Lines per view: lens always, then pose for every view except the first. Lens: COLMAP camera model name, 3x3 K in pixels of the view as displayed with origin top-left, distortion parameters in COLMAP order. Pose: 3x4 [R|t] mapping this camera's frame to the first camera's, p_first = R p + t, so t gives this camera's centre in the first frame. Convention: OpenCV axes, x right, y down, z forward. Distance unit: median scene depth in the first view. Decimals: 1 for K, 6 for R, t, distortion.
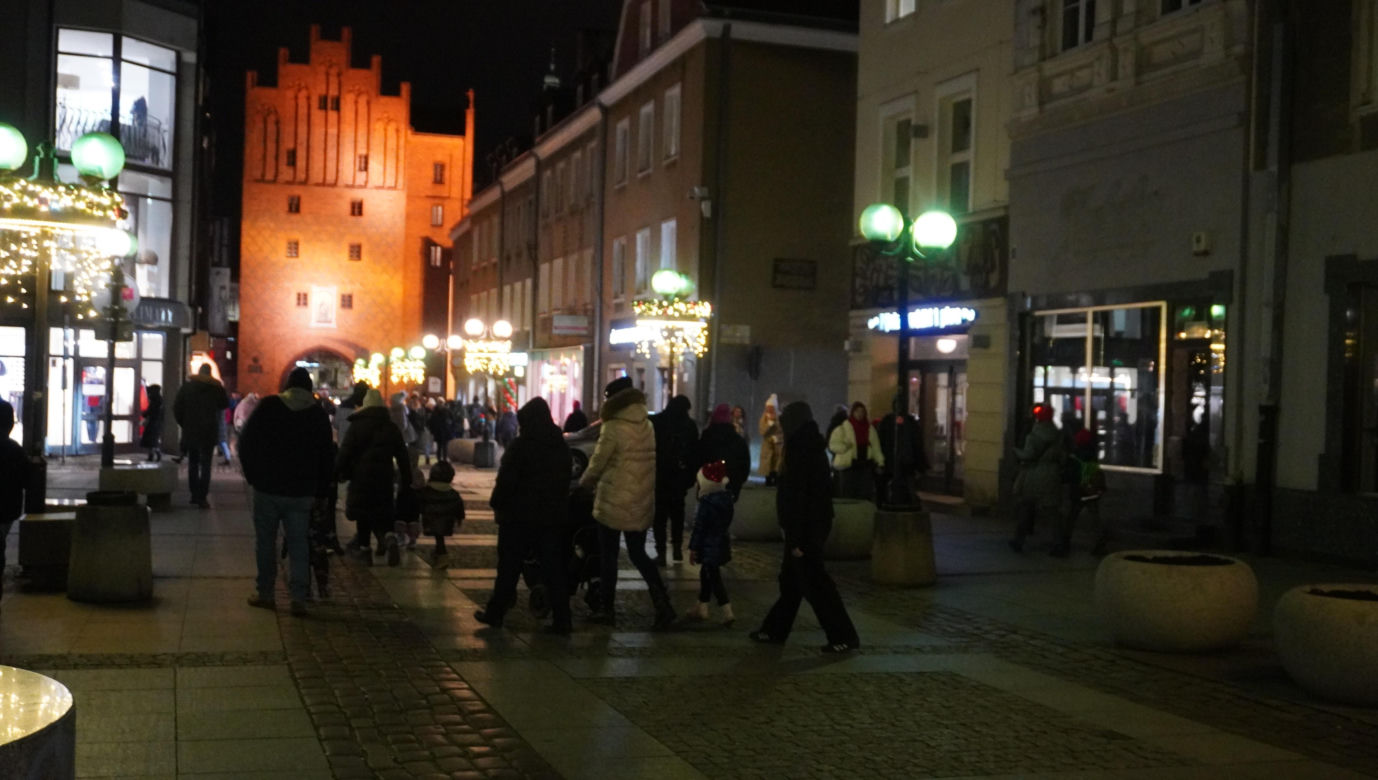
lens RADIAL K [[1452.6, 0, 682.6], [0, 1452.6, 406.7], [0, 0, 1]] dist [0.003493, -0.019363]
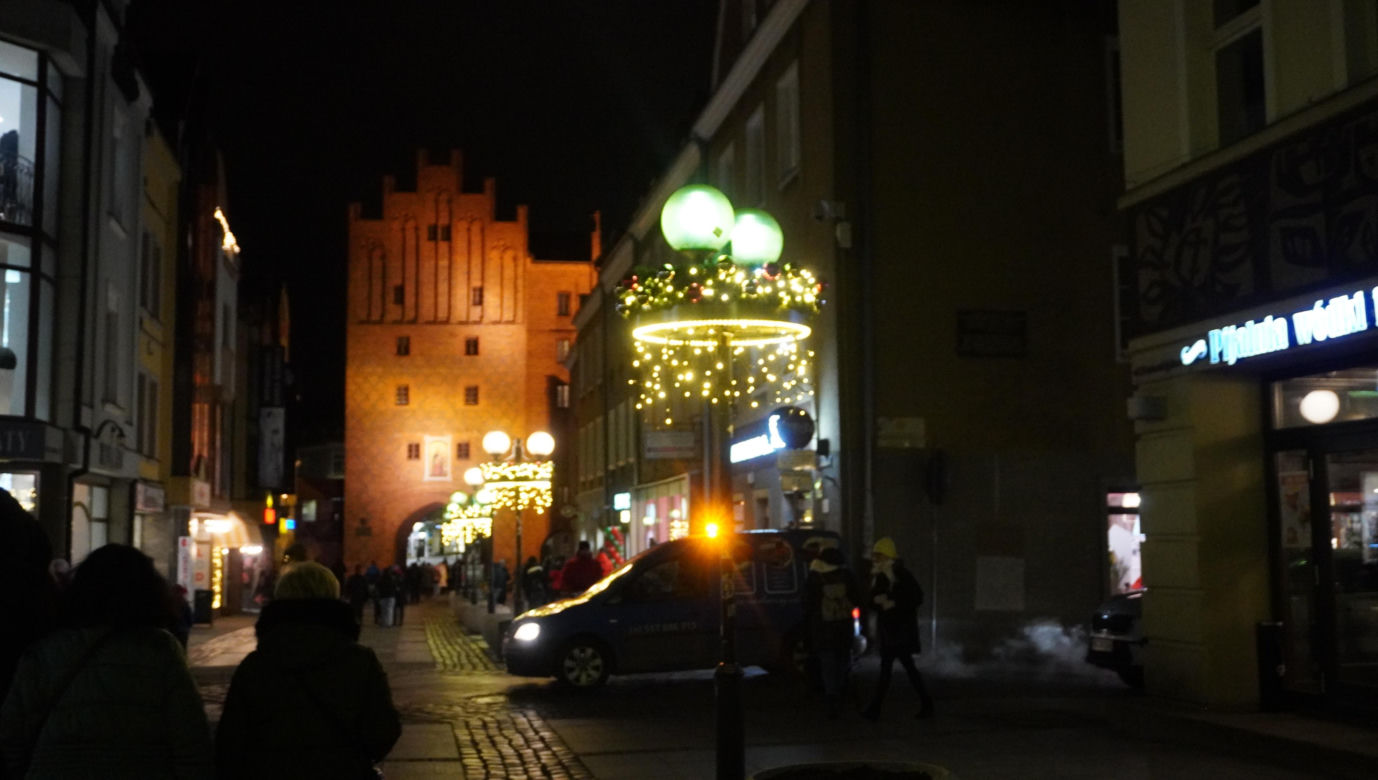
lens RADIAL K [[1410.0, 0, 686.7], [0, 1410.0, 406.6], [0, 0, 1]] dist [-0.005129, -0.008004]
pose [[0.991694, -0.051152, -0.118015, 0.009398], [0.038057, 0.993129, -0.110663, 0.001271], [0.122864, 0.105253, 0.986826, 0.219470]]
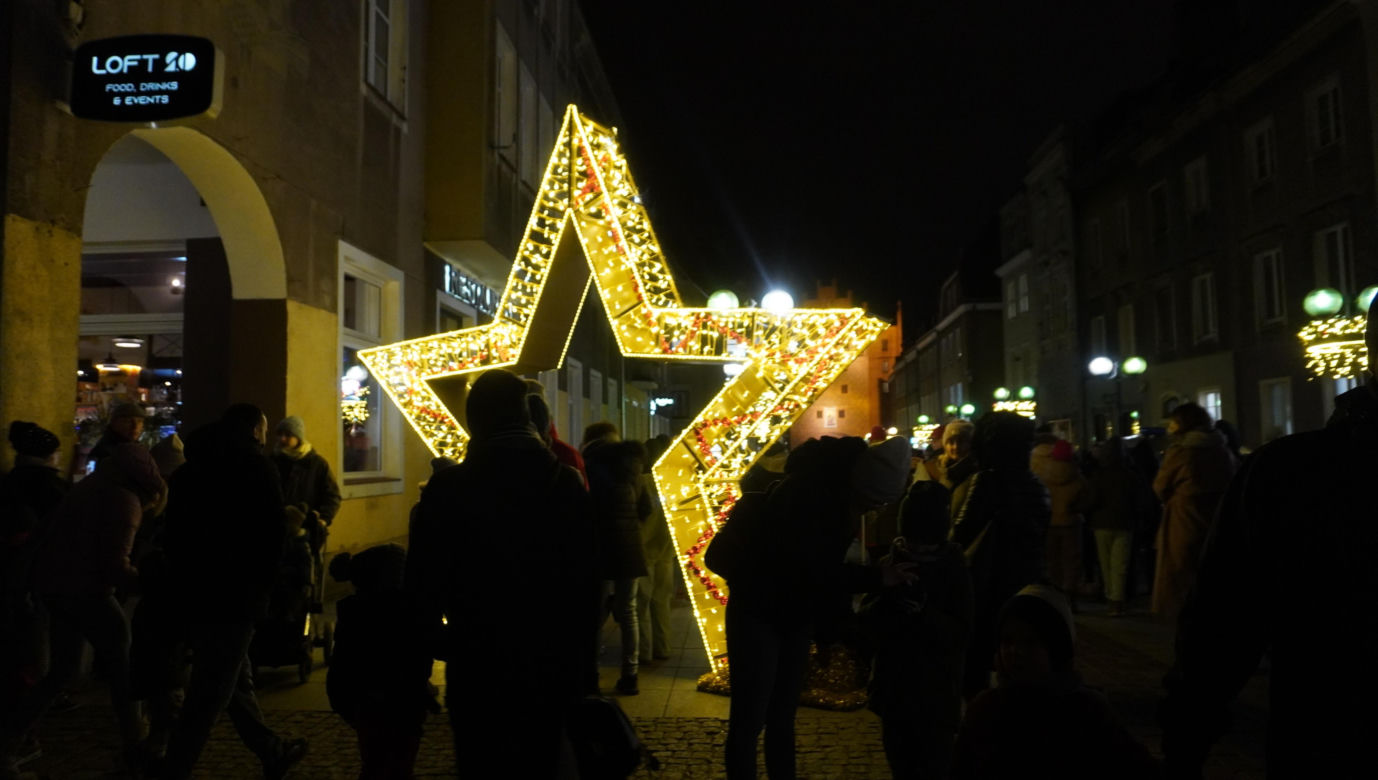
lens RADIAL K [[950.7, 0, 672.4], [0, 950.7, 386.2], [0, 0, 1]] dist [-0.025469, 0.000971]
pose [[0.912705, -0.073831, -0.401893, 0.111680], [0.038605, 0.994722, -0.095067, 0.006077], [0.406791, 0.071253, 0.910738, -0.379286]]
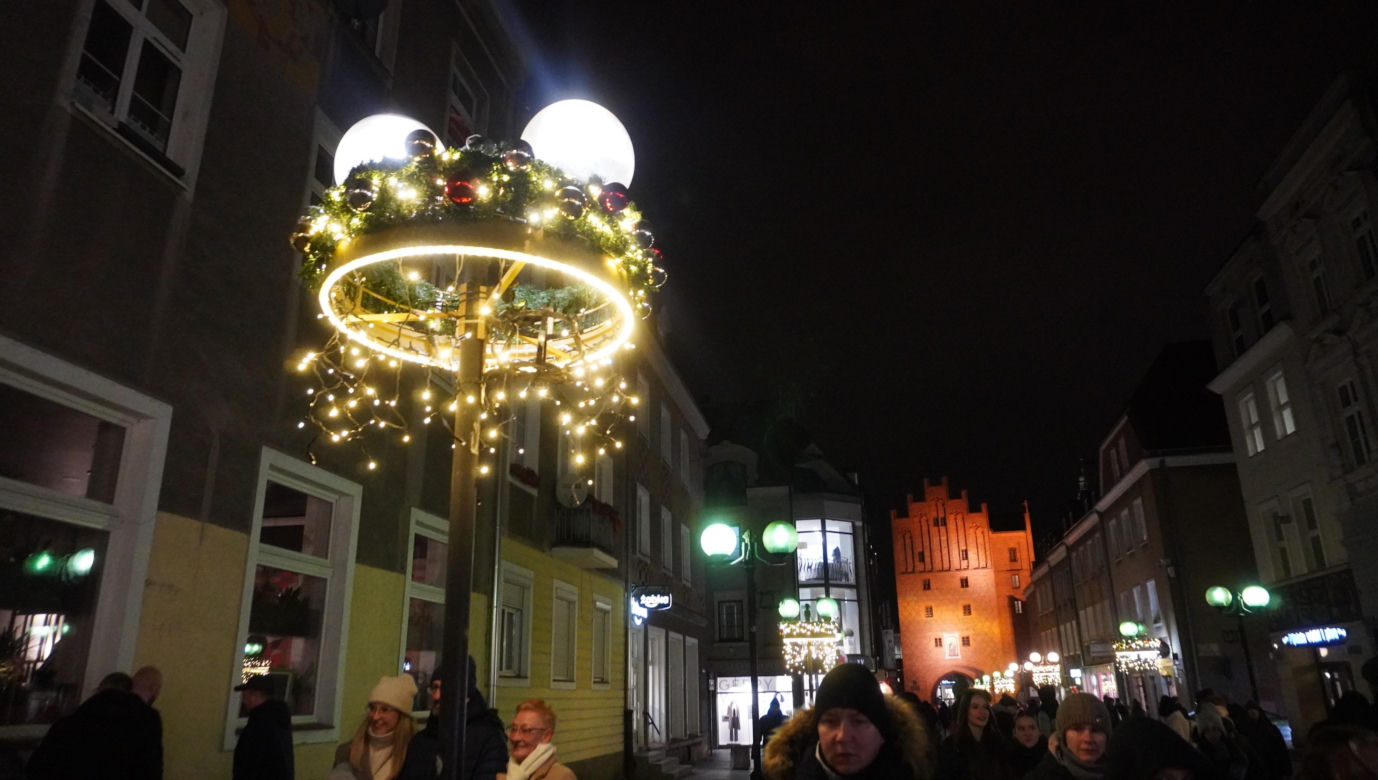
lens RADIAL K [[924.1, 0, 687.1], [0, 924.1, 401.9], [0, 0, 1]] dist [-0.041604, 0.033412]
pose [[0.865330, -0.196451, -0.461097, 0.031321], [0.039206, 0.943696, -0.328484, -0.000767], [0.499666, 0.266169, 0.824310, -0.087257]]
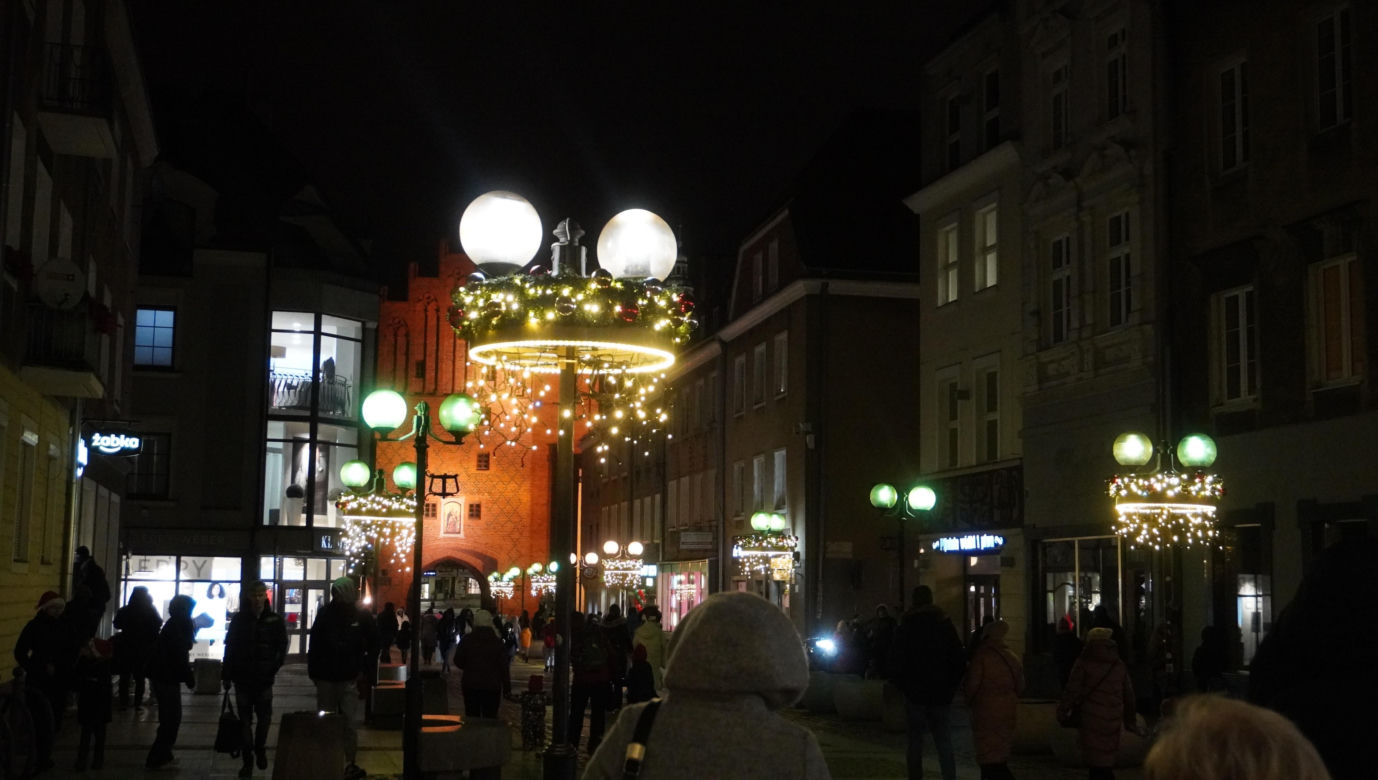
lens RADIAL K [[1705.9, 0, 684.8], [0, 1705.9, 405.7], [0, 0, 1]] dist [0.013022, -0.021354]
pose [[0.995782, -0.025981, -0.087997, 0.020207], [0.015183, 0.992509, -0.121222, -0.001125], [0.090487, 0.119375, 0.988717, -0.191546]]
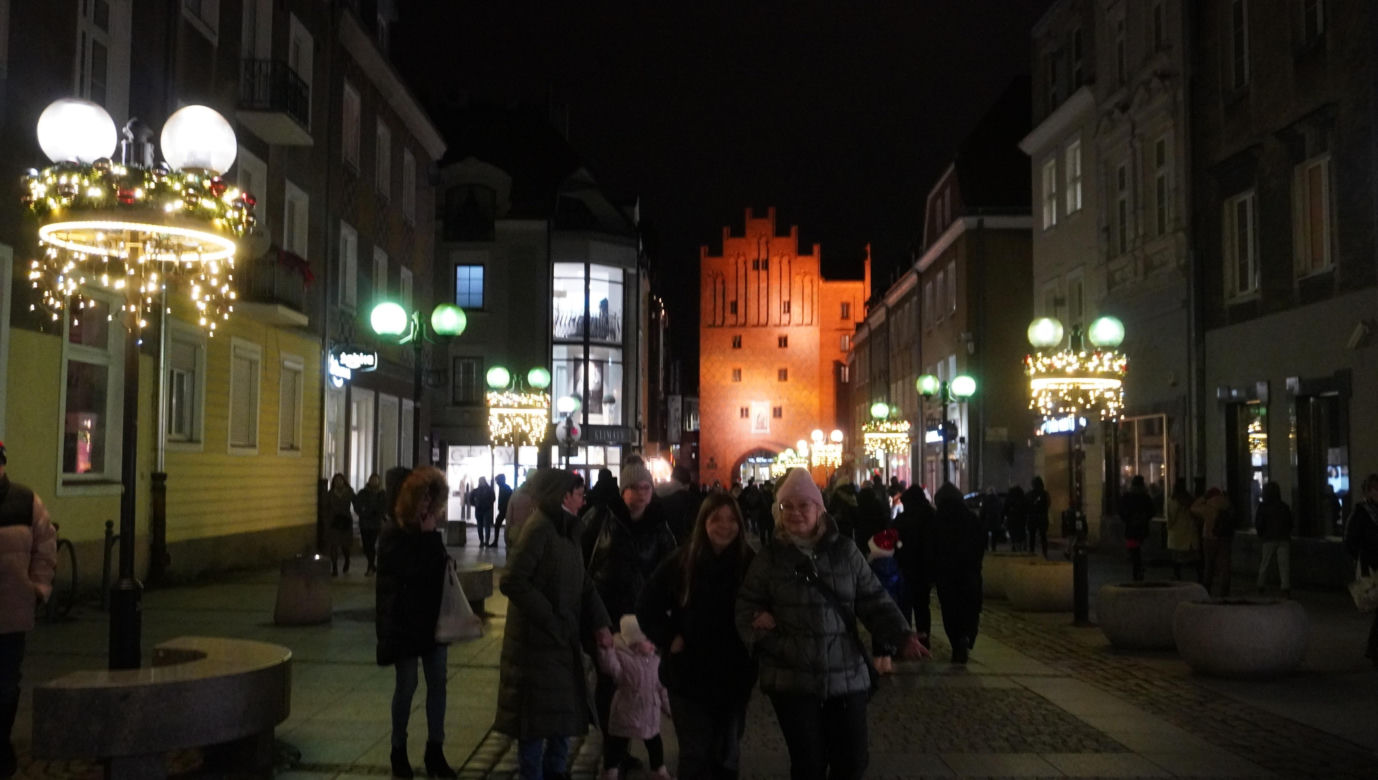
lens RADIAL K [[1269.3, 0, 684.0], [0, 1269.3, 396.7], [0, 0, 1]] dist [-0.008451, 0.003621]
pose [[0.944223, -0.045207, -0.326189, 0.085565], [0.020511, 0.996683, -0.078759, 0.002488], [0.328668, 0.067676, 0.942018, -0.146800]]
